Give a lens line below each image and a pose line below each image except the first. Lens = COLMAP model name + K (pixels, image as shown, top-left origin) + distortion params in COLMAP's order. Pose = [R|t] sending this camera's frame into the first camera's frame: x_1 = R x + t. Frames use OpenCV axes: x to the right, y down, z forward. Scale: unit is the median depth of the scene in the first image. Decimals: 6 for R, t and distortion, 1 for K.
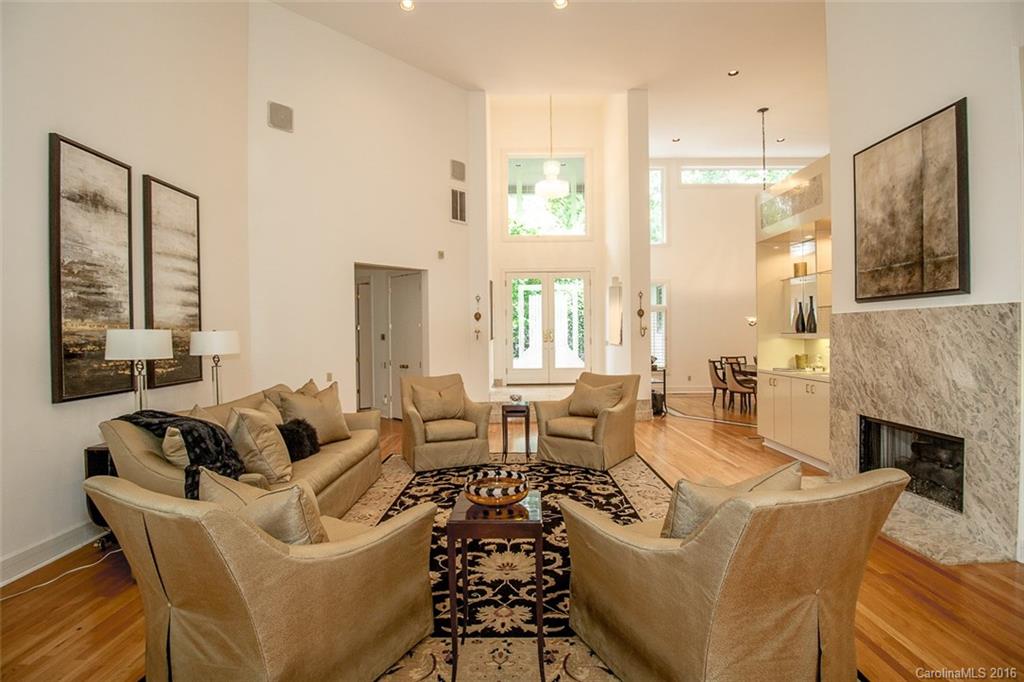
lens RADIAL K [[490.8, 0, 510.7], [0, 490.8, 339.4], [0, 0, 1]] dist [-0.020272, -0.004491]
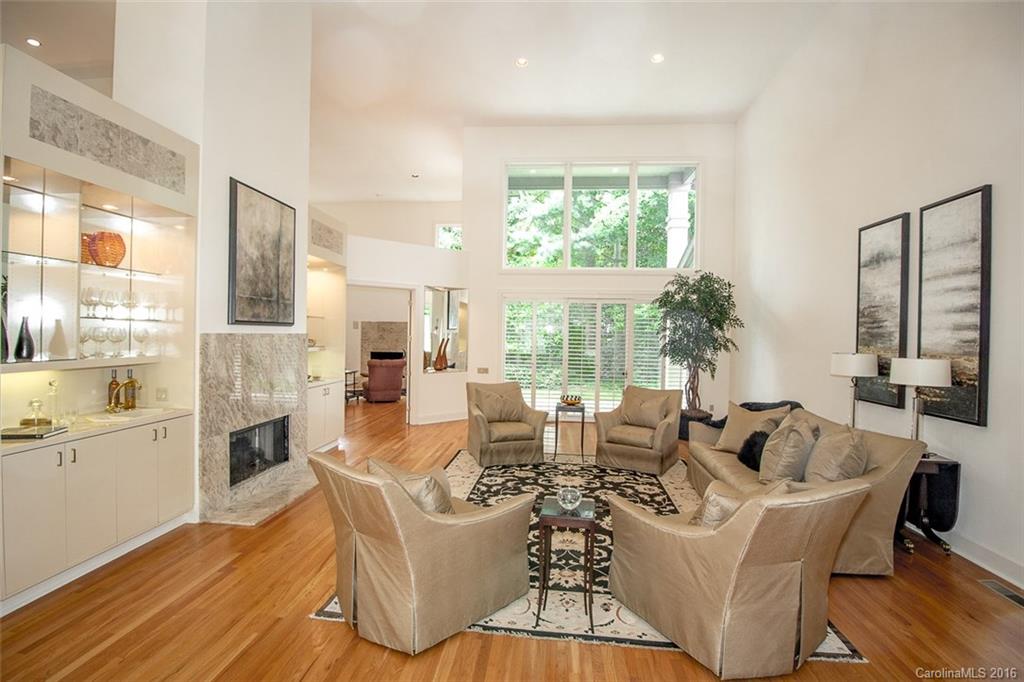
lens RADIAL K [[490.8, 0, 509.3], [0, 490.8, 340.0], [0, 0, 1]] dist [-0.020272, -0.004491]
pose [[-0.995530, -0.007432, 0.094154, 0.037609], [-0.005277, 0.999719, 0.023115, -0.078594], [-0.094299, 0.022515, -0.995289, 2.256354]]
